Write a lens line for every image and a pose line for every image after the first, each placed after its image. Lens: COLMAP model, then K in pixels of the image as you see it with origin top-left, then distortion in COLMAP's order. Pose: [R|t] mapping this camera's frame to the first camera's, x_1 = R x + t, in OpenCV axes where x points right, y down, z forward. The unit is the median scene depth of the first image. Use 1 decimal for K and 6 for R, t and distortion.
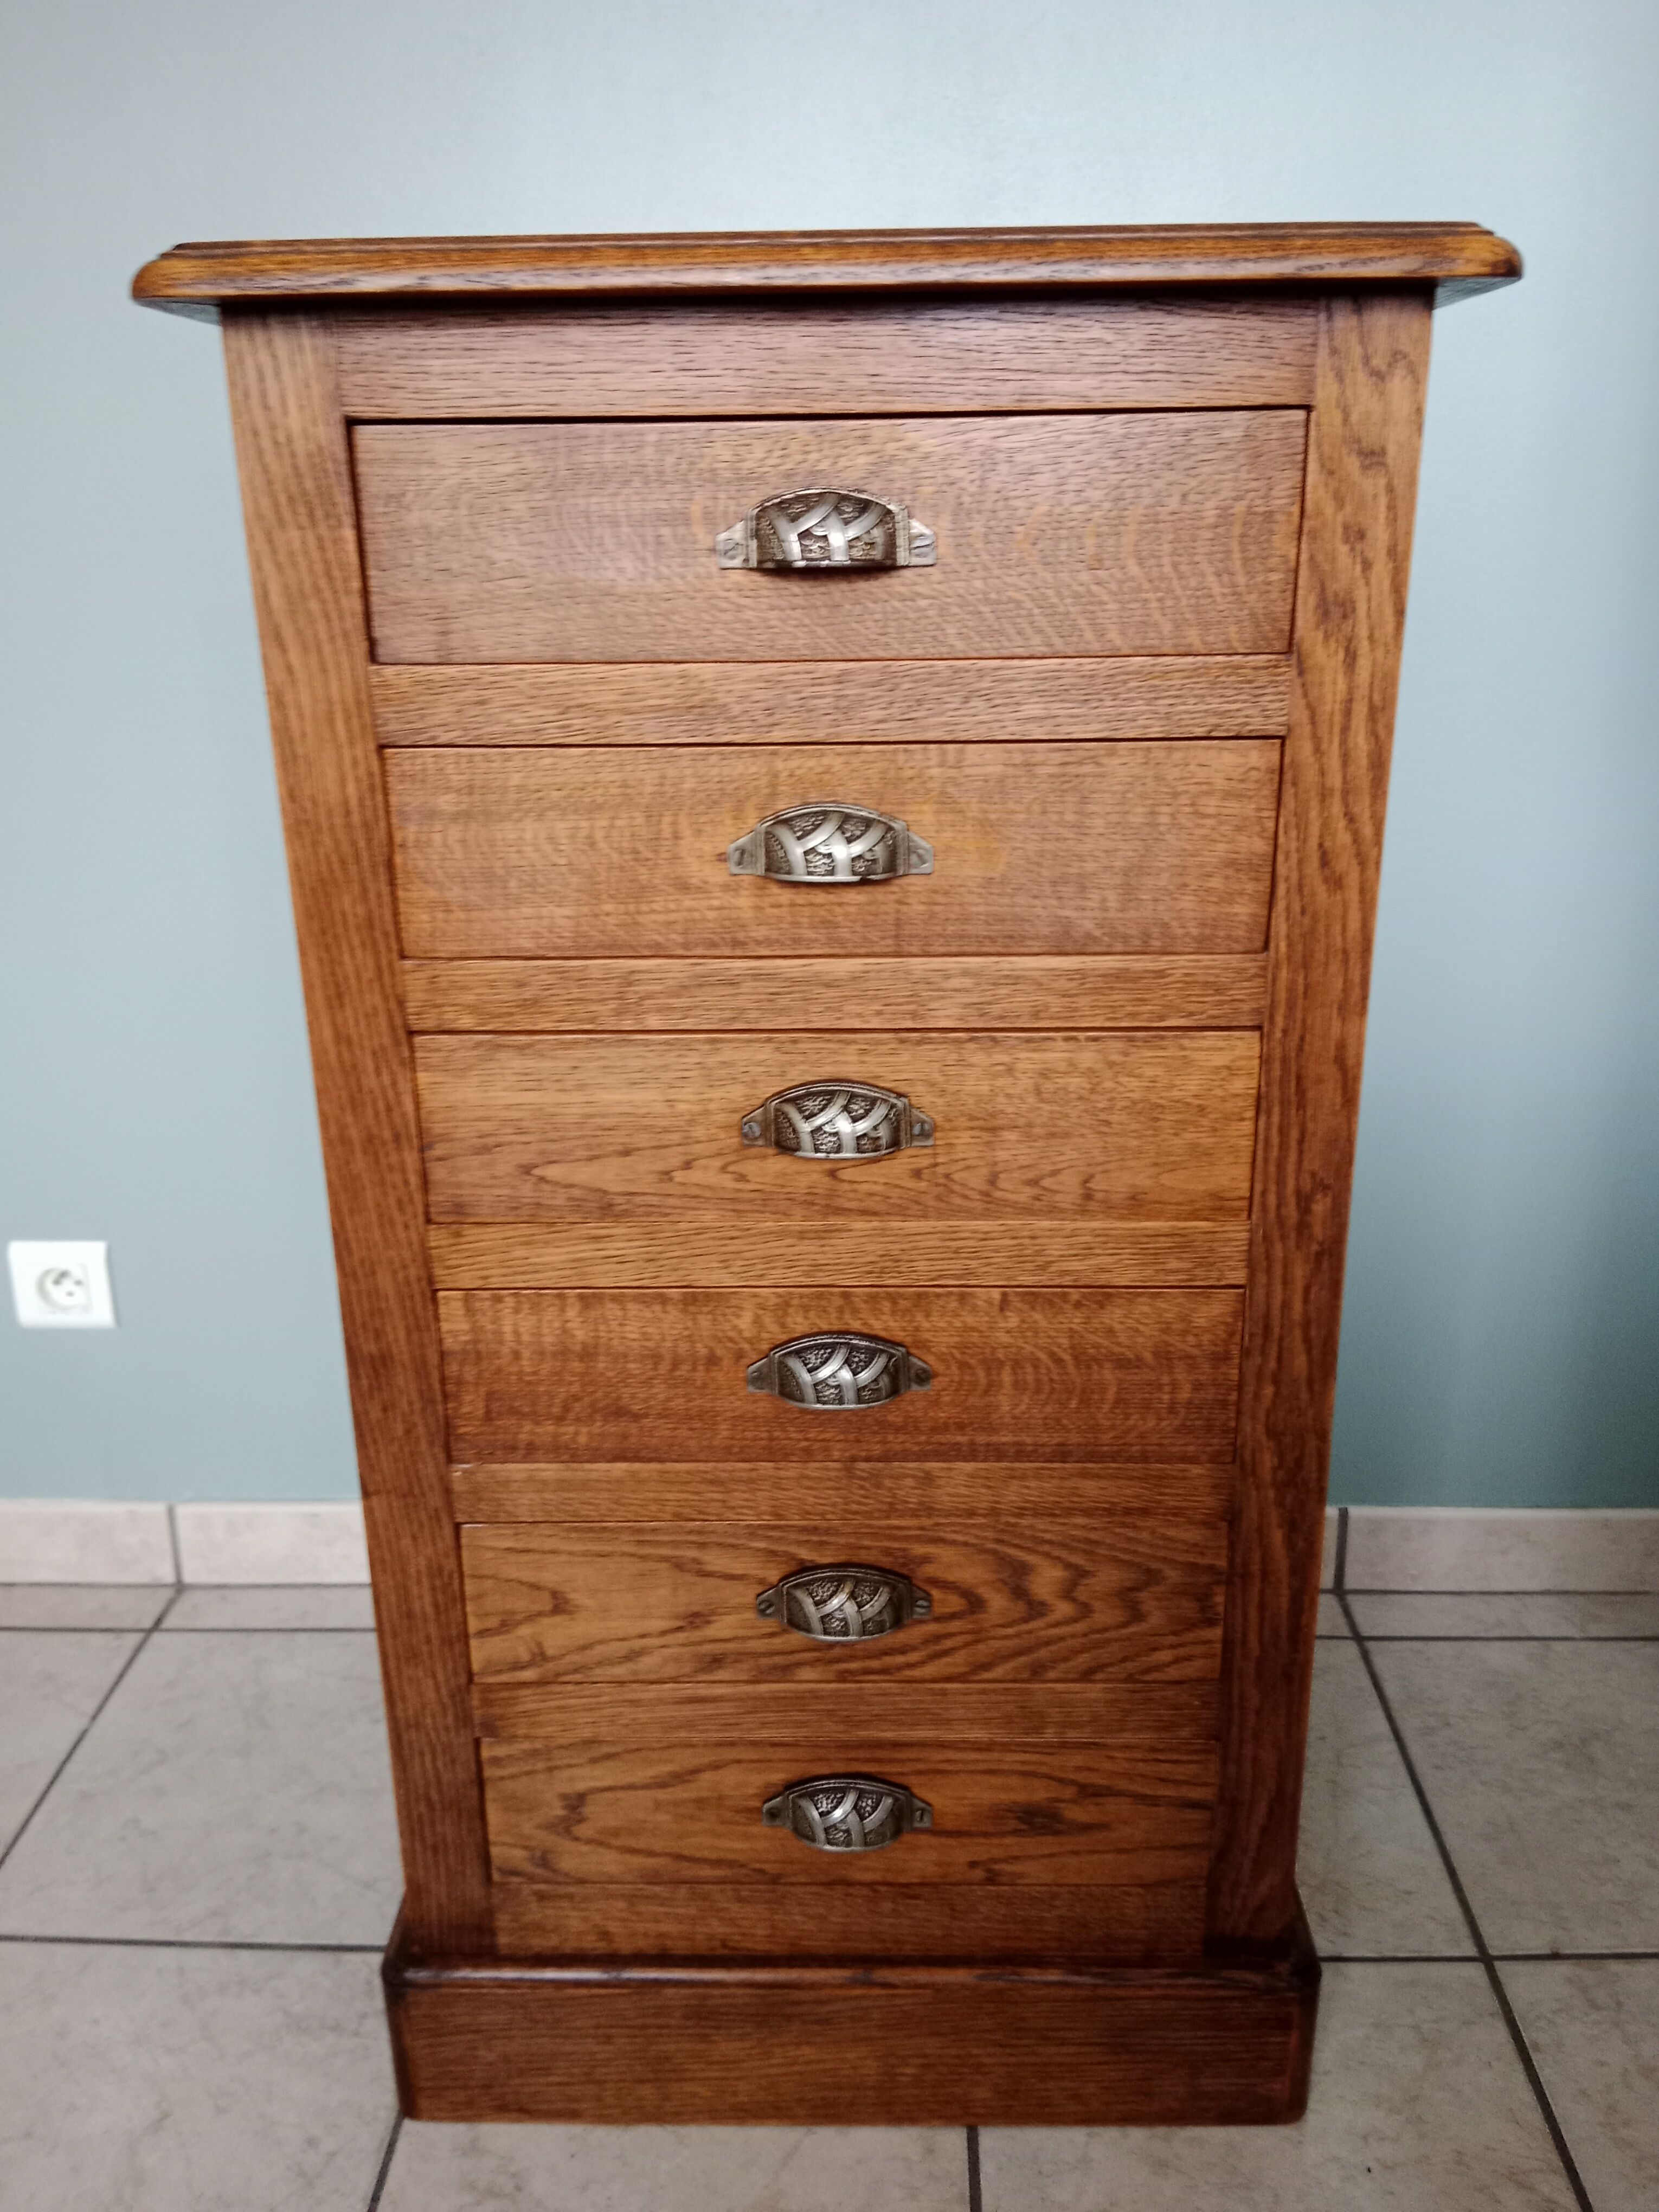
lens RADIAL K [[1700.7, 0, 838.8], [0, 1700.7, 1090.3], [0, 0, 1]] dist [0.103051, -0.179293]
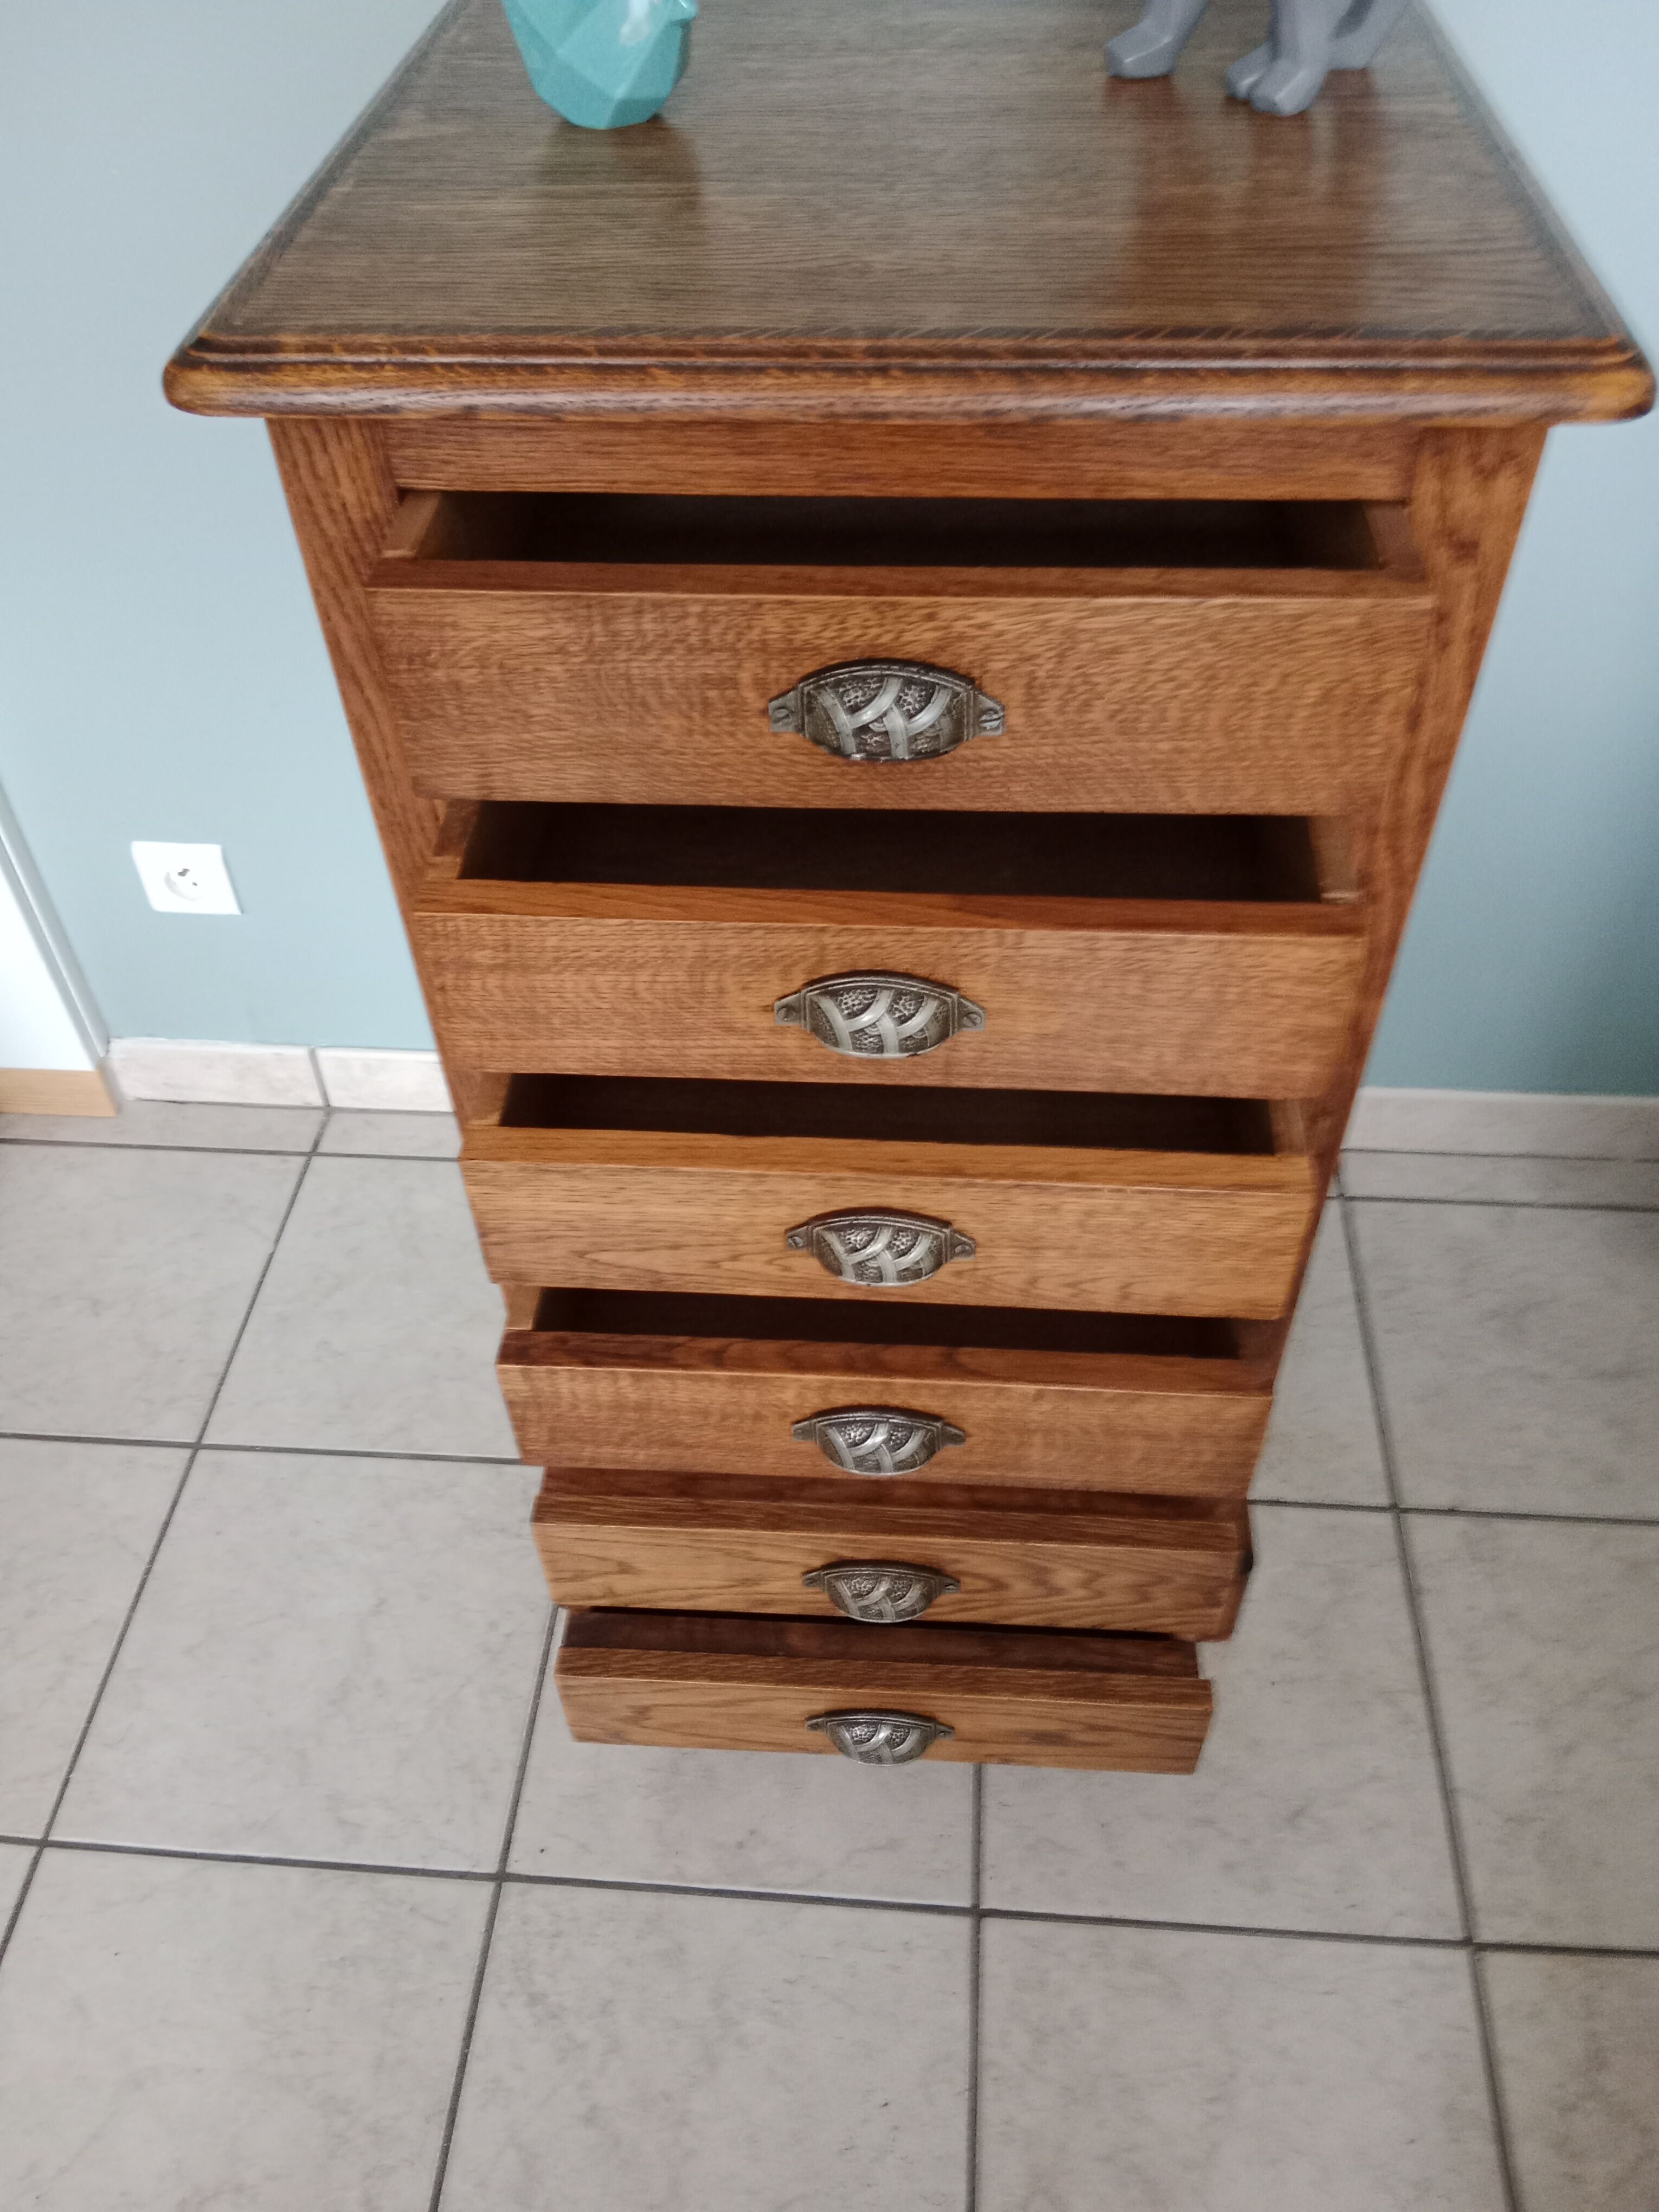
lens RADIAL K [[1700.7, 0, 838.8], [0, 1700.7, 1090.3], [0, 0, 1]] dist [0.103051, -0.179293]
pose [[0.998885, 0.029176, -0.037126, 0.005518], [-0.008862, 0.888128, 0.459511, -0.455420], [0.046379, -0.458670, 0.887396, -0.001851]]
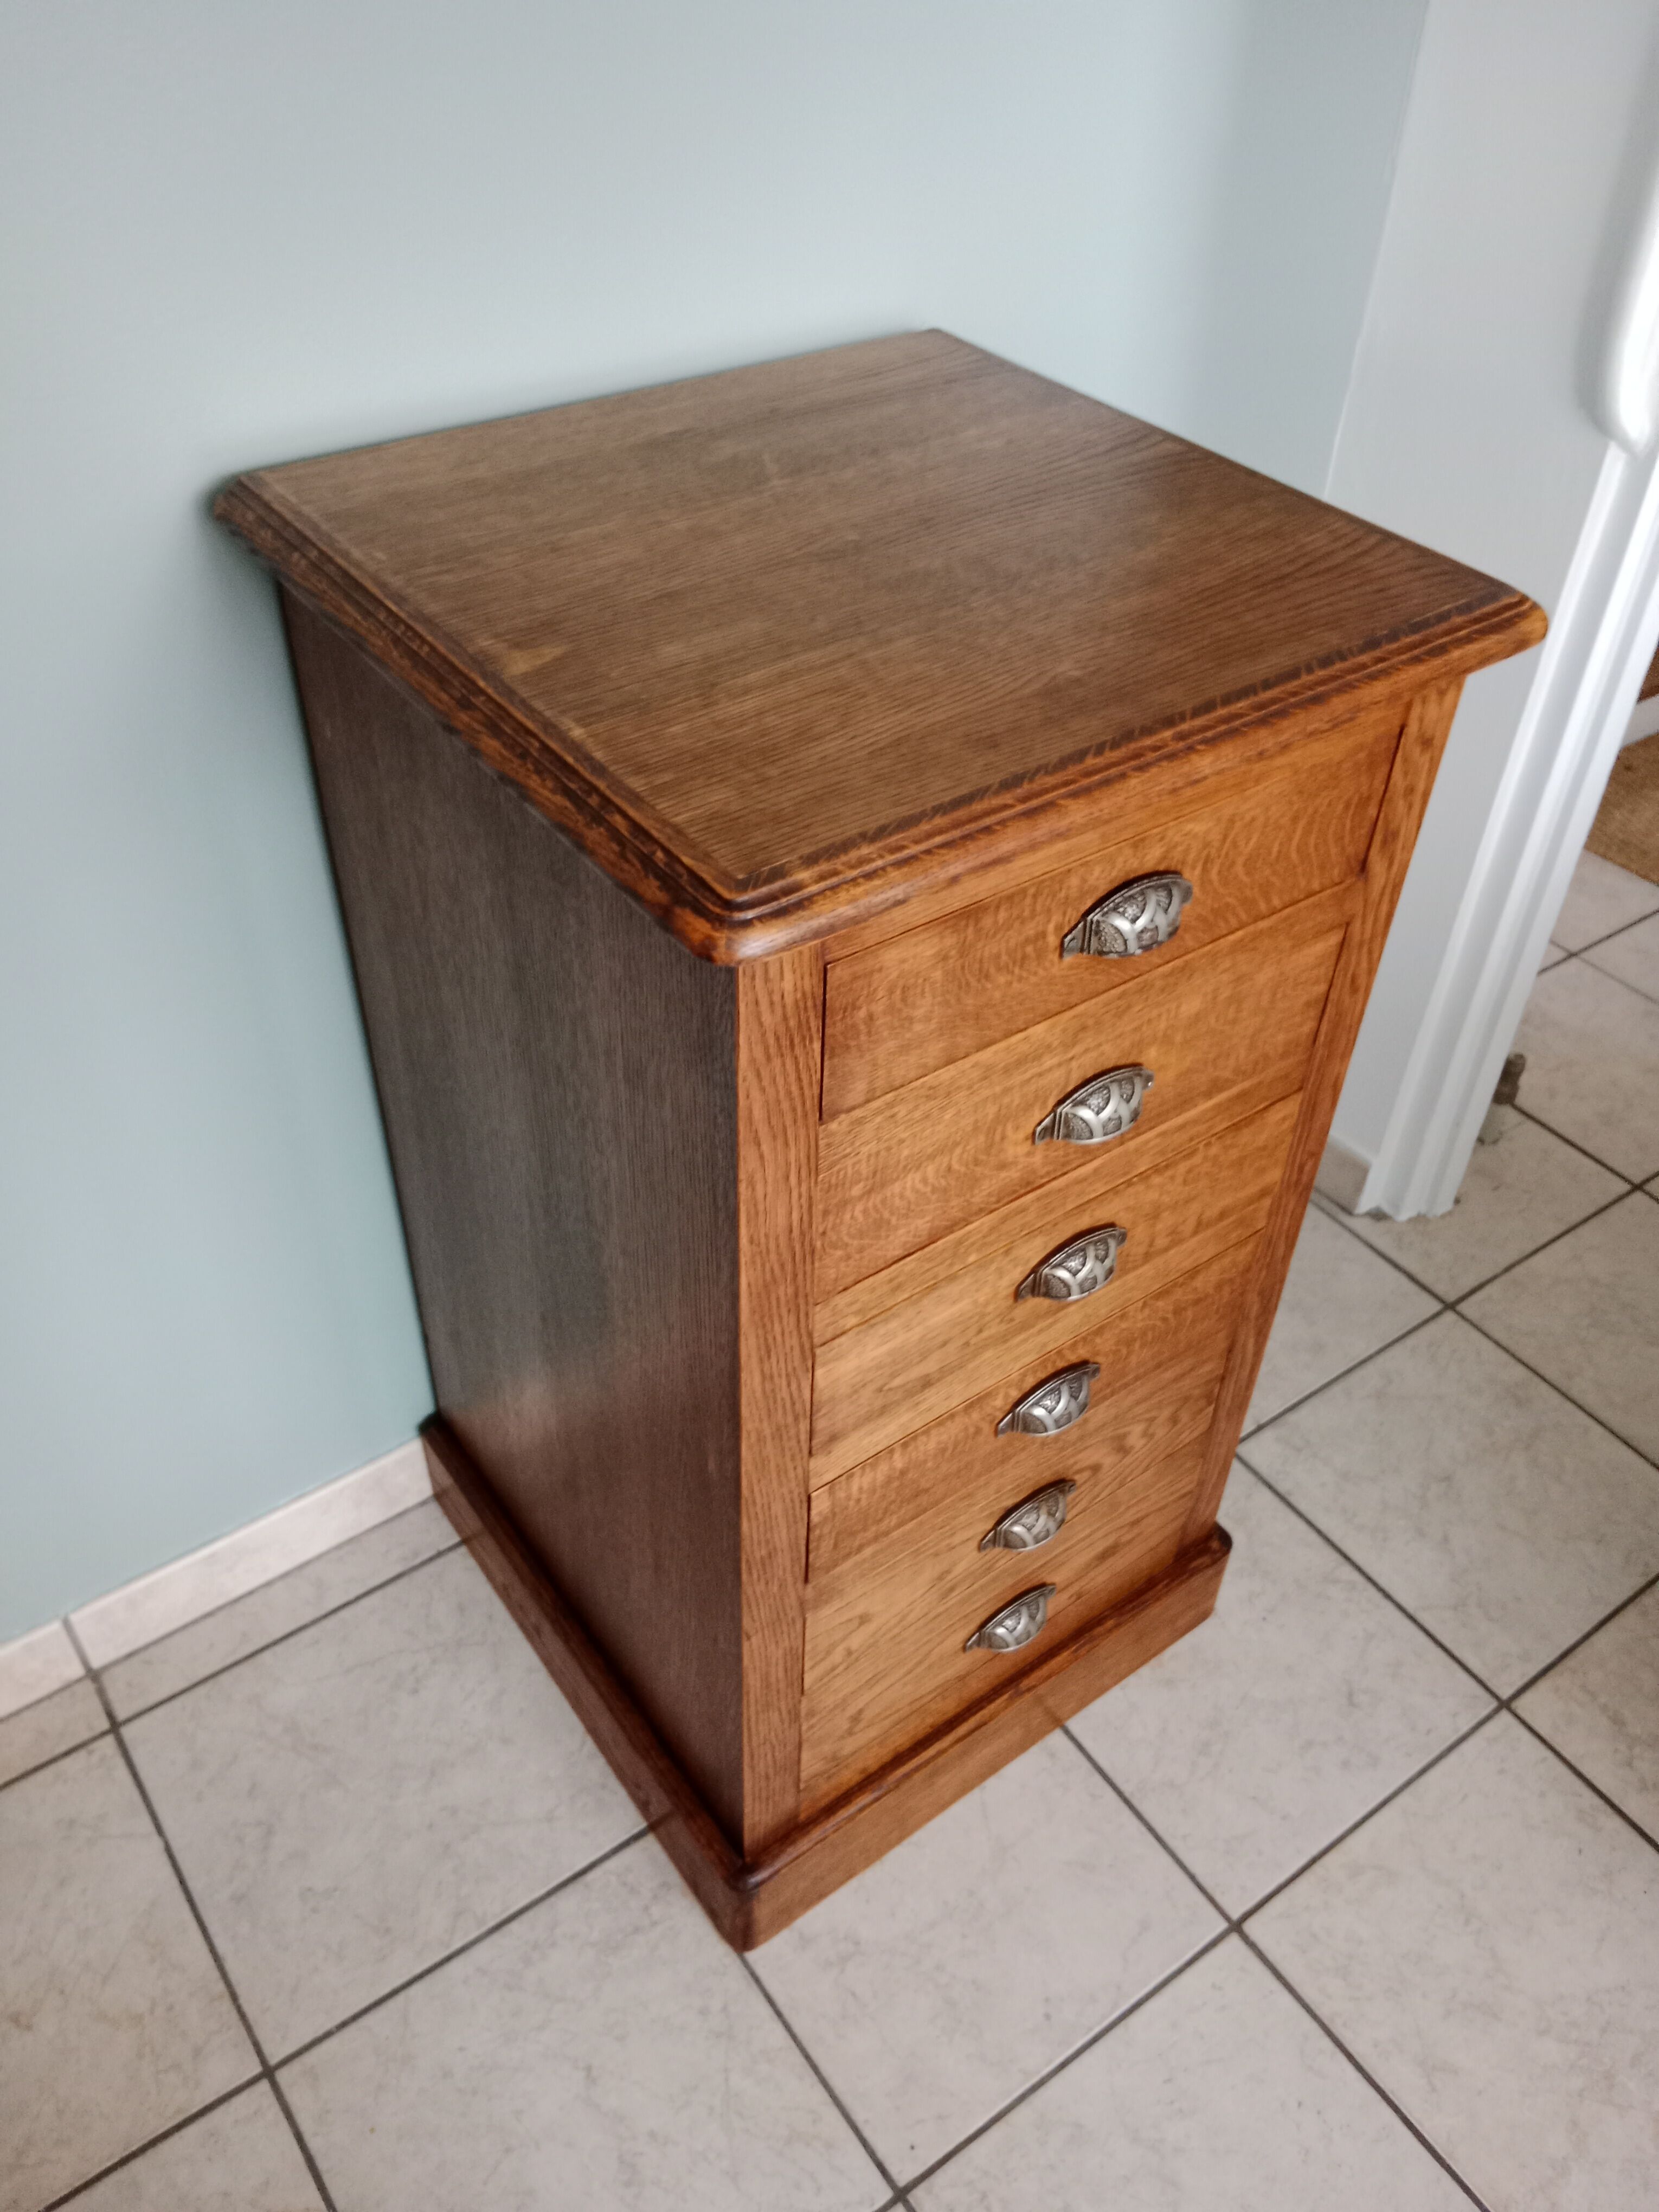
lens RADIAL K [[1700.7, 0, 838.8], [0, 1700.7, 1090.3], [0, 0, 1]] dist [0.103051, -0.179293]
pose [[0.795984, -0.366712, 0.481593, -0.702805], [0.154895, 0.892510, 0.423596, -0.656707], [-0.585165, -0.262579, 0.767225, 0.125048]]
